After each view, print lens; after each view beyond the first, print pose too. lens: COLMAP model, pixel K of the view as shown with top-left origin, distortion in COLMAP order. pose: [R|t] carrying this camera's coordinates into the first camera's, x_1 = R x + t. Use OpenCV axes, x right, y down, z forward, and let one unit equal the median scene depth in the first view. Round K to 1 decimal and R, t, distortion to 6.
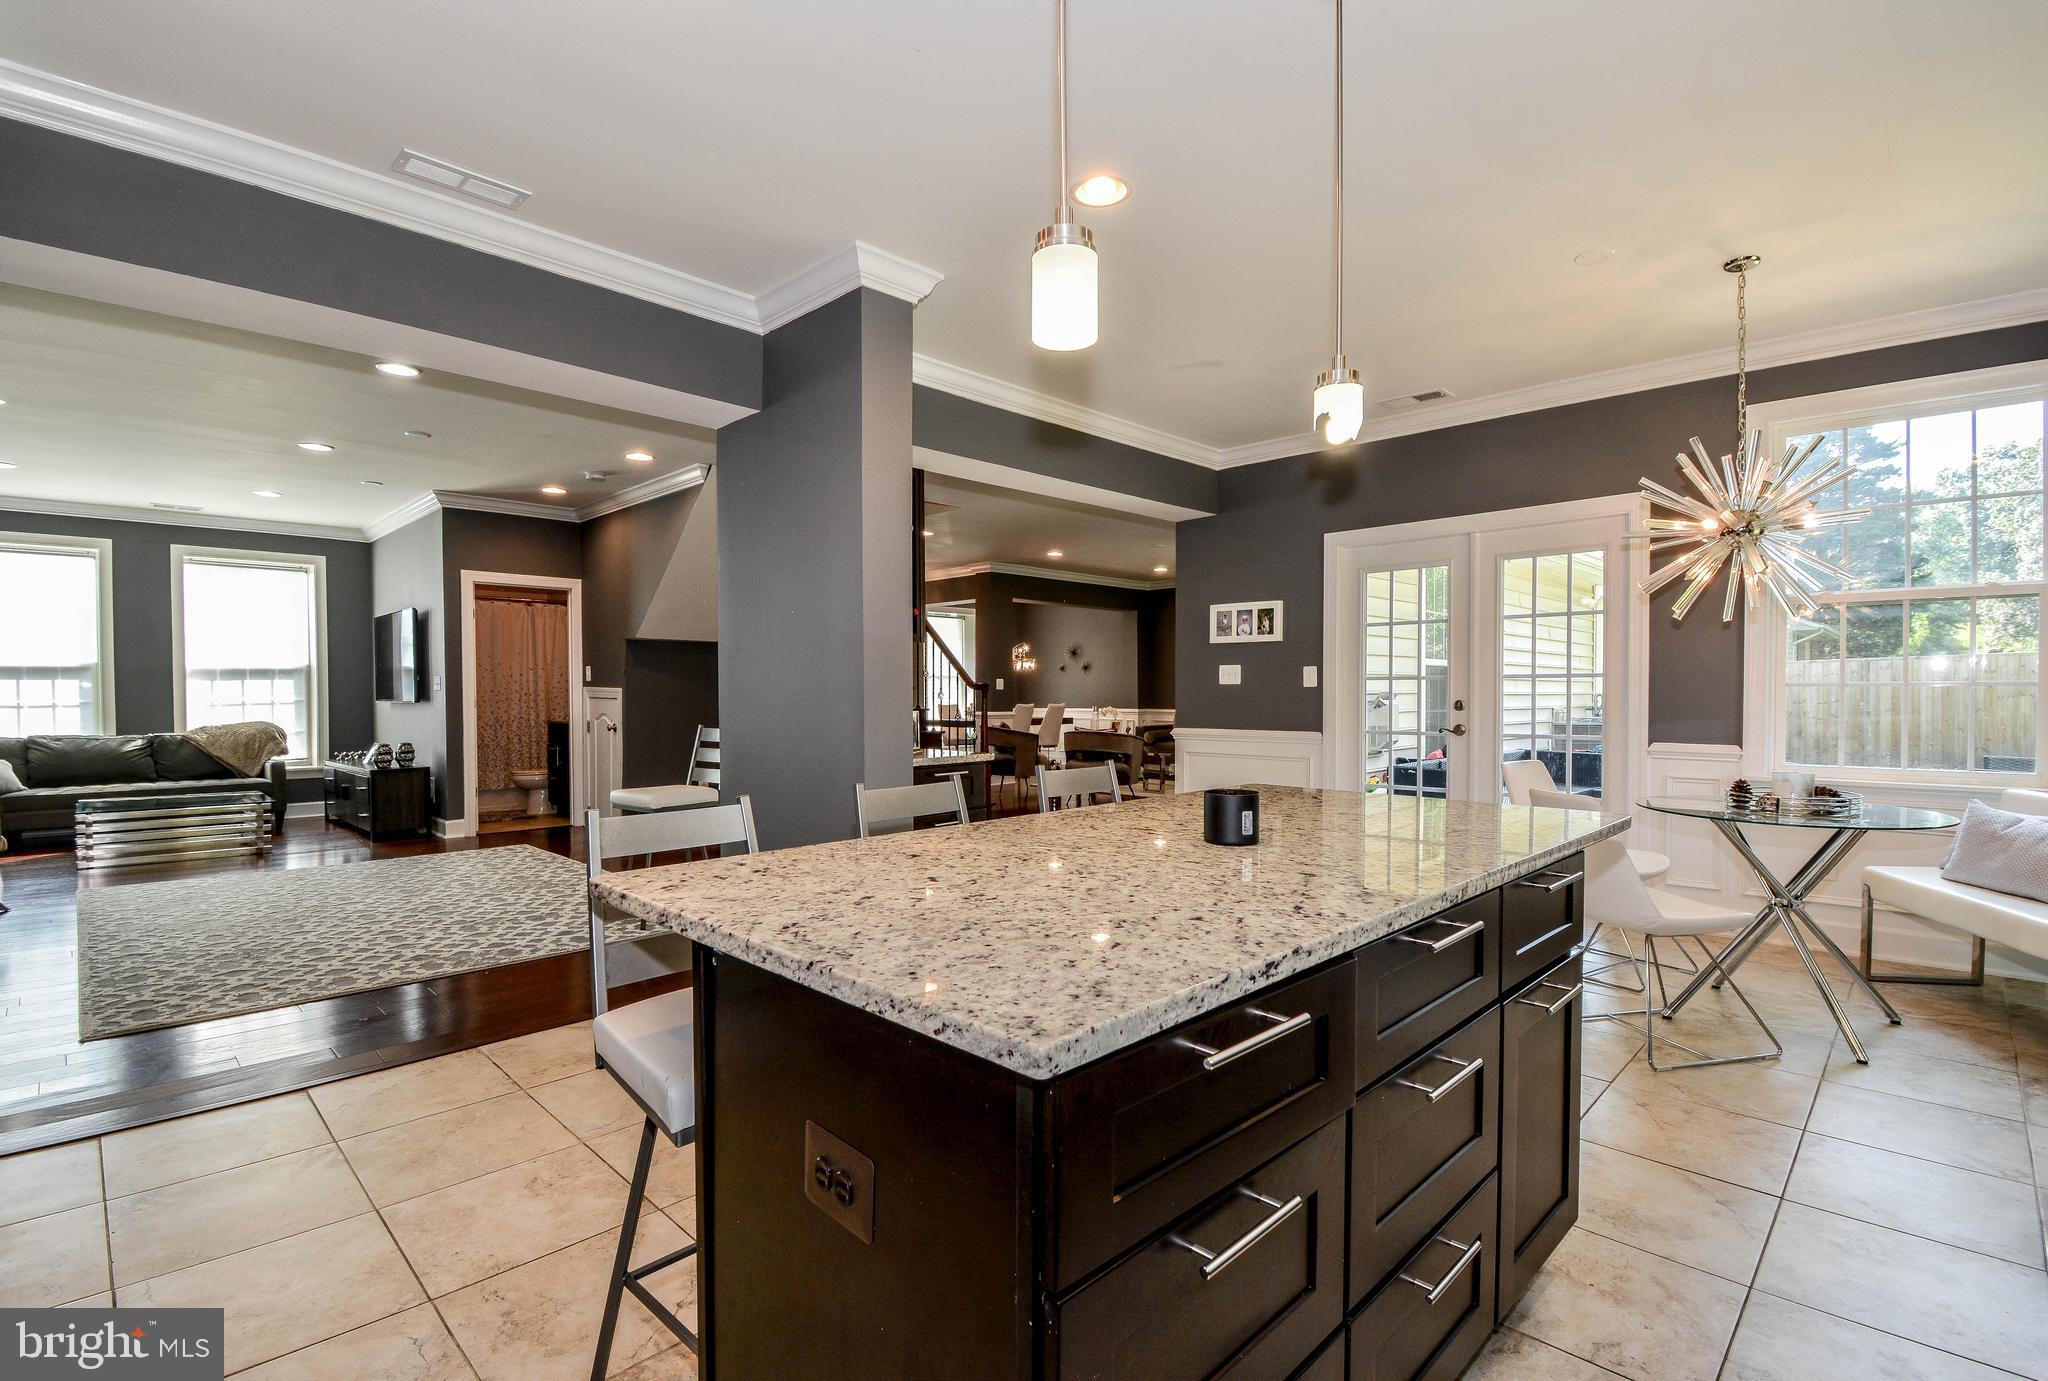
lens RADIAL K [[943.9, 0, 1034.1], [0, 943.9, 712.2], [0, 0, 1]] dist [0.002872, -0.017941]
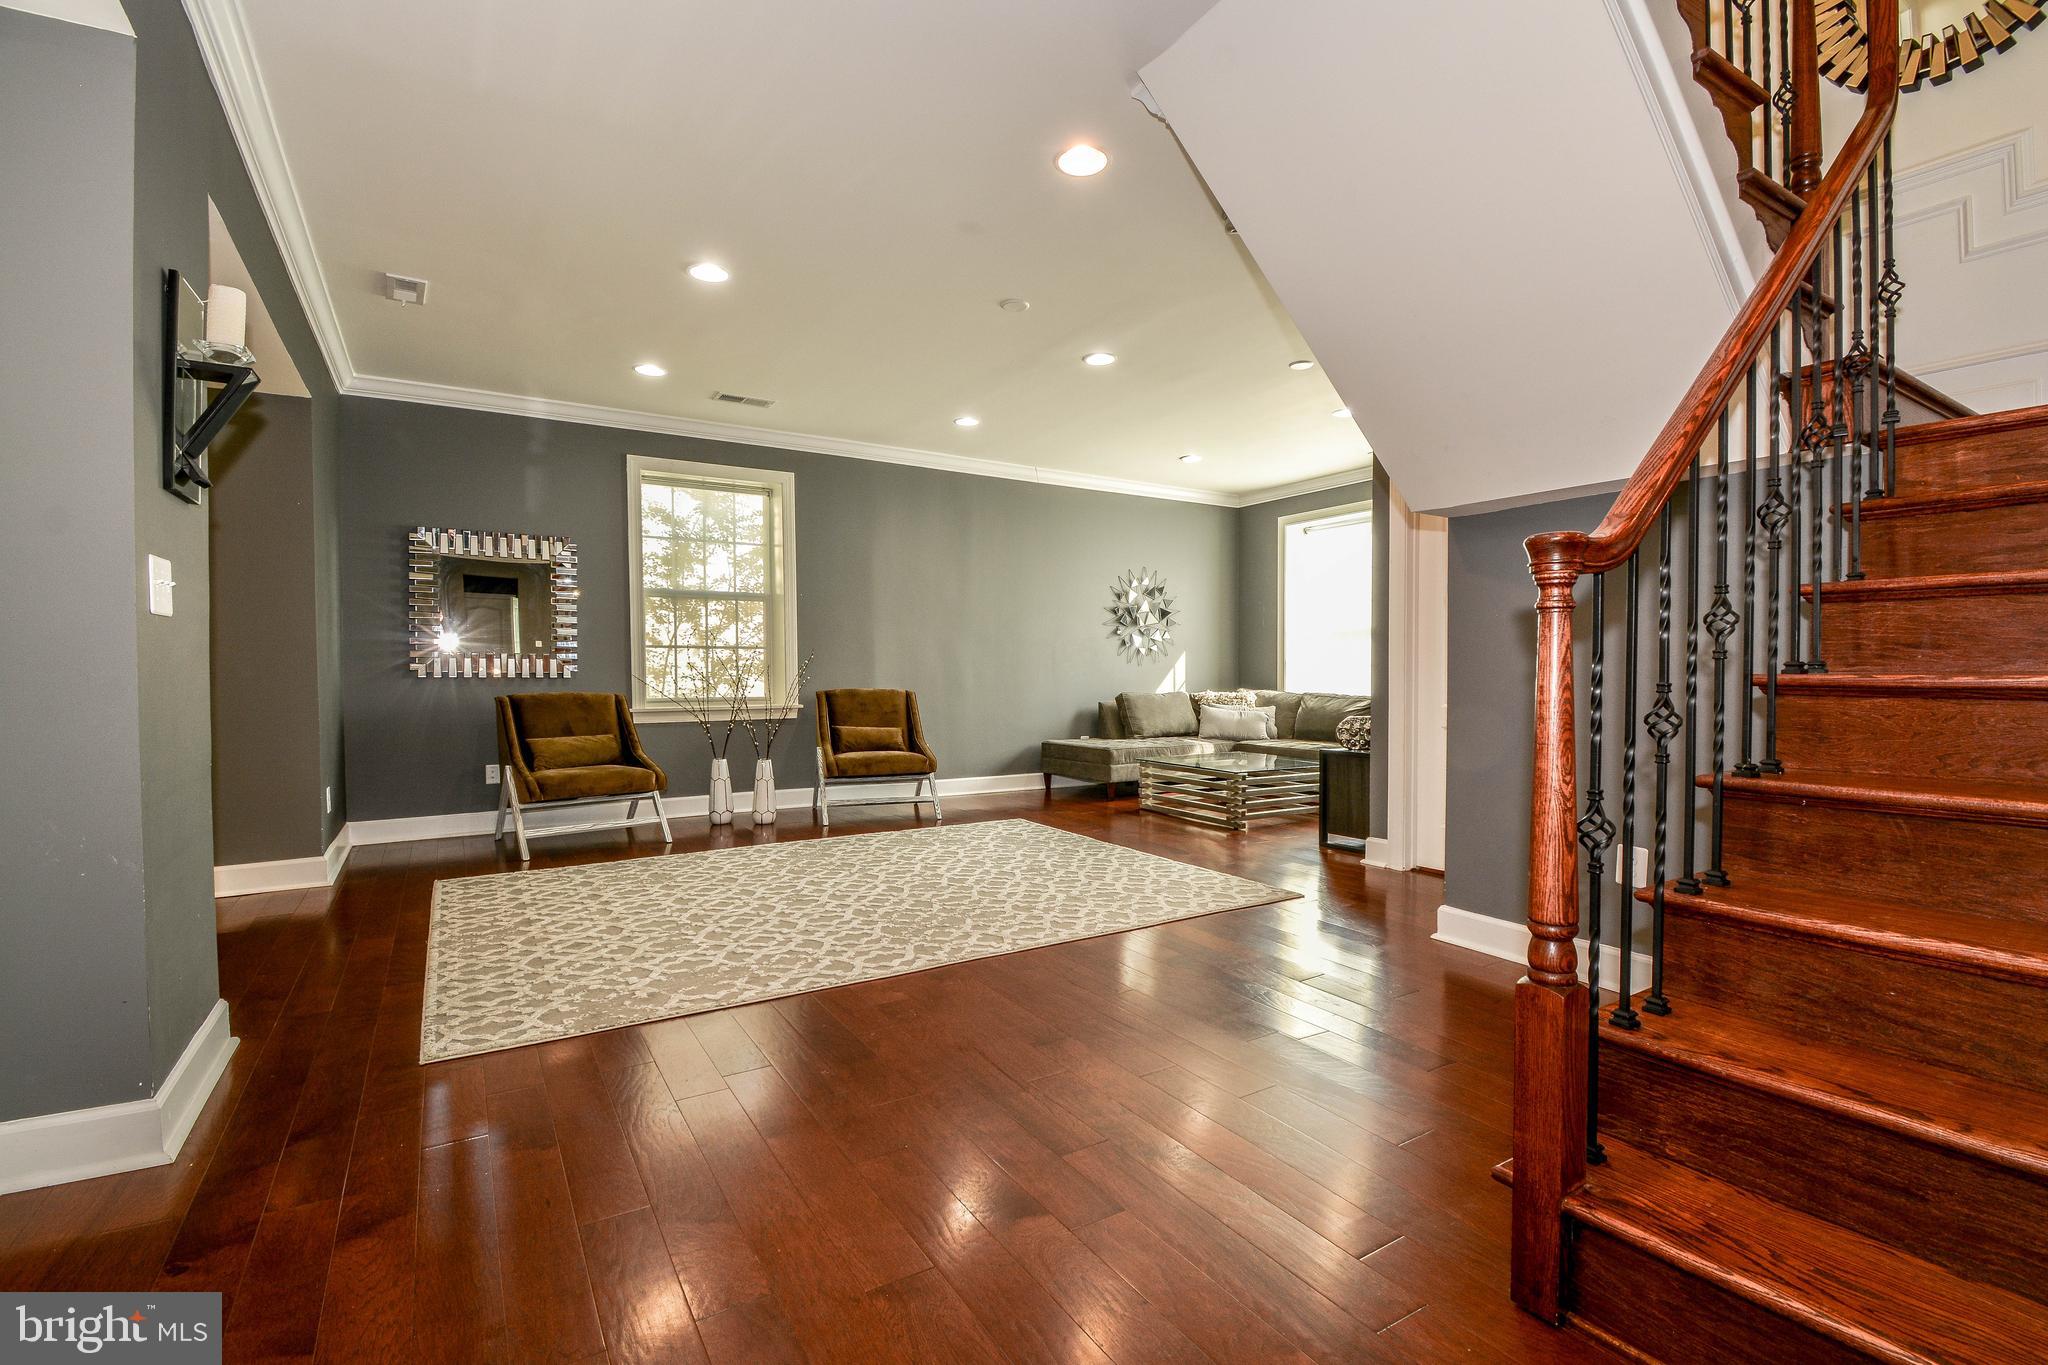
lens RADIAL K [[900.2, 0, 1026.6], [0, 900.2, 692.3], [0, 0, 1]] dist [0.012543, -0.019998]
pose [[-0.238373, 0.024149, -0.970873, 0.034842], [-0.018811, 0.999388, 0.029477, -0.000469], [0.970991, 0.025289, -0.237773, 0.889635]]
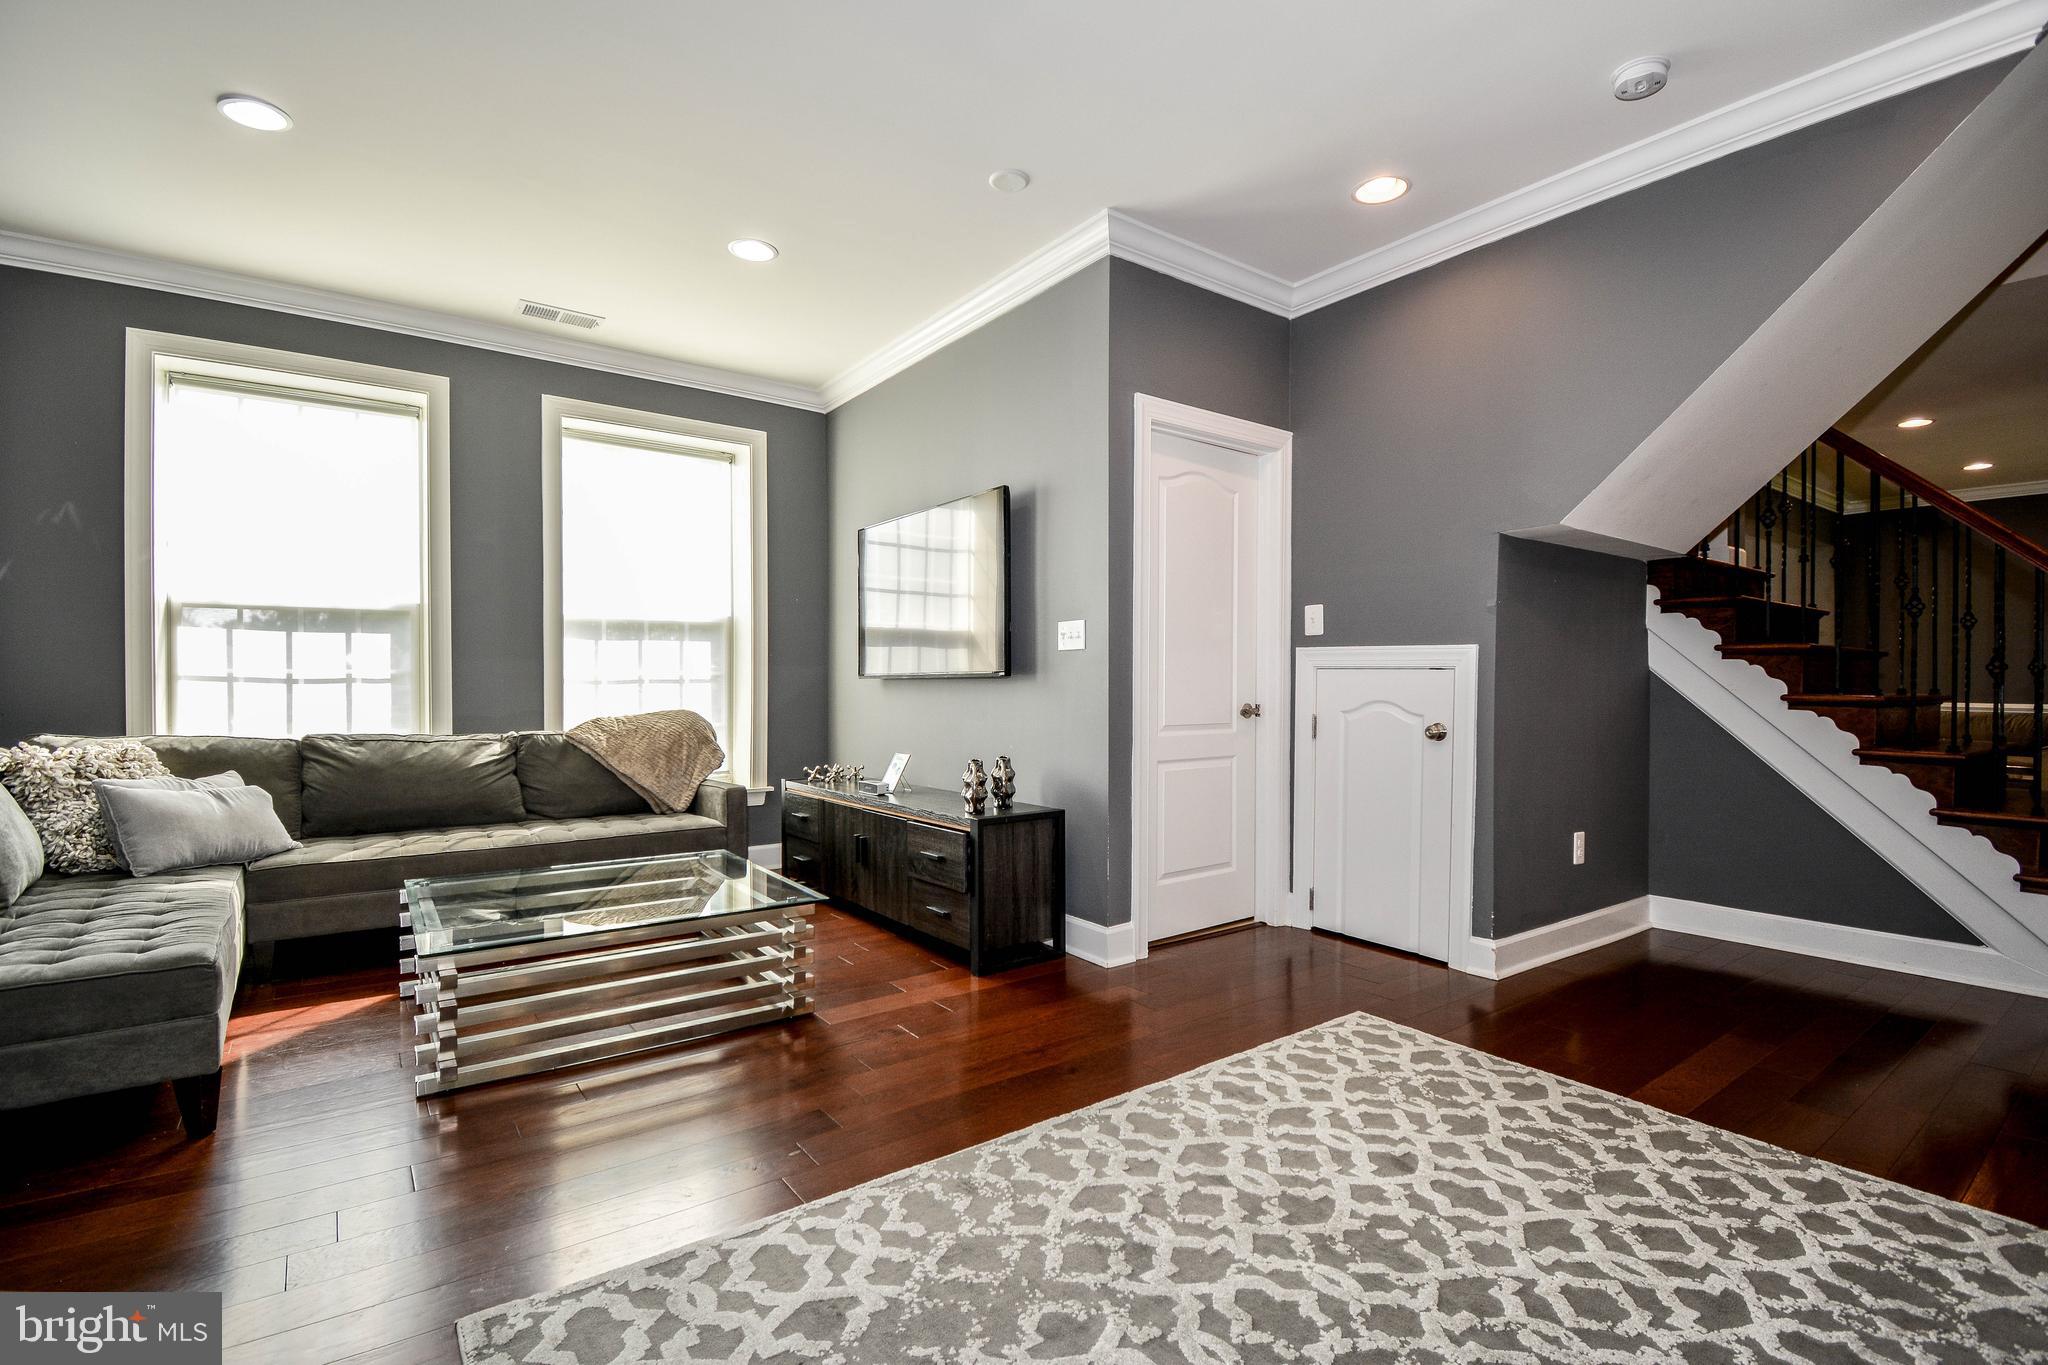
lens RADIAL K [[926.6, 0, 1029.2], [0, 926.6, 693.6], [0, 0, 1]] dist [0.022143, -0.027019]
pose [[0.986178, 0.004741, -0.165621, -0.575099], [-0.006769, 0.999909, -0.011685, 0.005375], [0.165551, 0.012645, 0.986120, 0.527188]]
